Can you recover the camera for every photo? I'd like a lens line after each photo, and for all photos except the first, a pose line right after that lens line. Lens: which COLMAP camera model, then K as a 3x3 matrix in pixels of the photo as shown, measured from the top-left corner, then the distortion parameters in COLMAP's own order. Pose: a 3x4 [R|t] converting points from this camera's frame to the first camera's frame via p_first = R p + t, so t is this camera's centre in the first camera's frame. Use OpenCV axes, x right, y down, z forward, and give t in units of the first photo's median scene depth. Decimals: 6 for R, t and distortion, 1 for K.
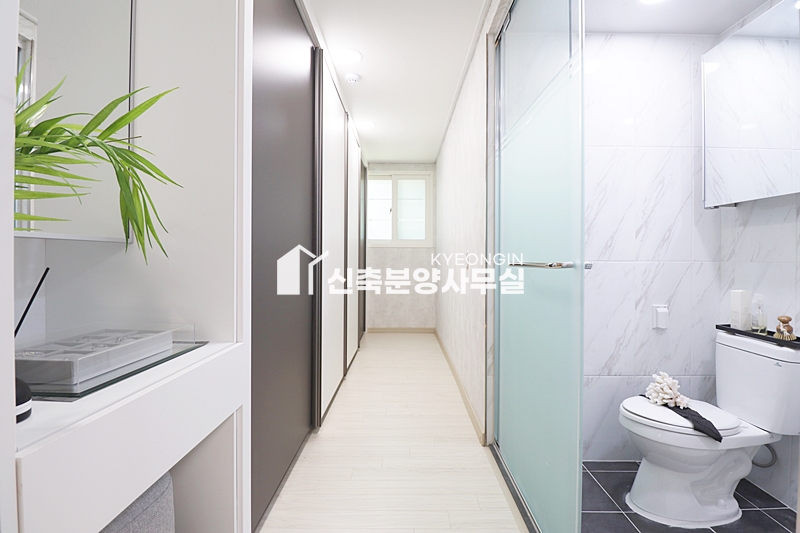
lens RADIAL K [[368.7, 0, 400.7], [0, 368.7, 262.0], [0, 0, 1]] dist [-0.002980, -0.012580]
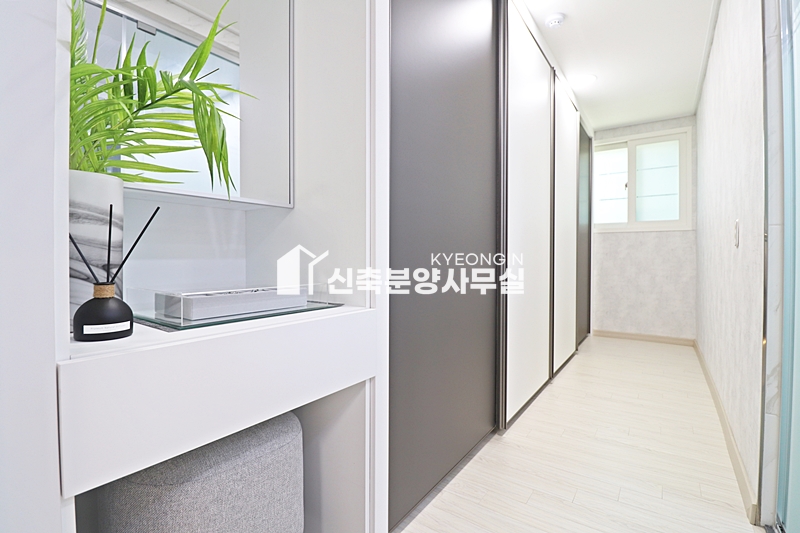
lens RADIAL K [[368.7, 0, 400.7], [0, 368.7, 262.0], [0, 0, 1]] dist [-0.002980, -0.012580]
pose [[0.816591, 0.003251, -0.577208, 0.050503], [-0.001246, 0.999992, 0.003869, 0.033207], [0.577216, -0.002440, 0.816588, 0.098189]]
